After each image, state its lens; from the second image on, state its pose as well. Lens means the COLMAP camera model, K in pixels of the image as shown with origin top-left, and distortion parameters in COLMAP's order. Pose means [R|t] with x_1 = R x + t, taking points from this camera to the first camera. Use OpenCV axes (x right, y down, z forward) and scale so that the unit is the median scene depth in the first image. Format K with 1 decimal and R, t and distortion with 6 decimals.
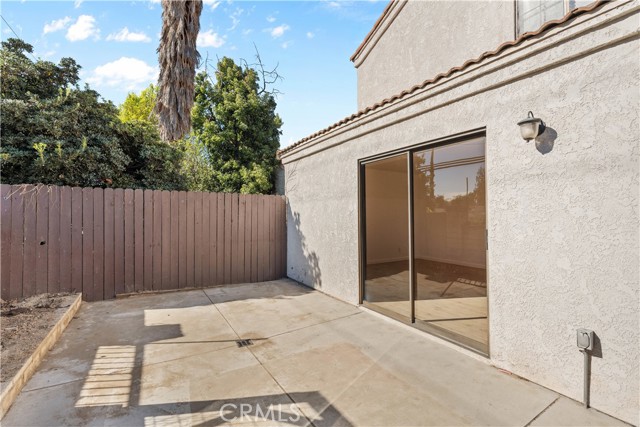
lens RADIAL K [[293.6, 0, 320.6], [0, 293.6, 212.8], [0, 0, 1]] dist [-0.003251, -0.000250]
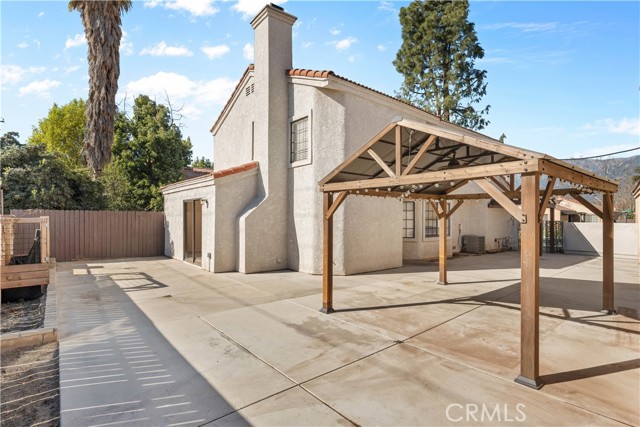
lens RADIAL K [[332.1, 0, 319.6], [0, 332.1, 219.8], [0, 0, 1]] dist [0.001703, 0.000104]
pose [[0.991503, 0.007358, 0.129877, 0.374202], [-0.009630, 0.999811, 0.016870, -0.033780], [-0.129728, -0.017978, 0.991387, -0.778709]]
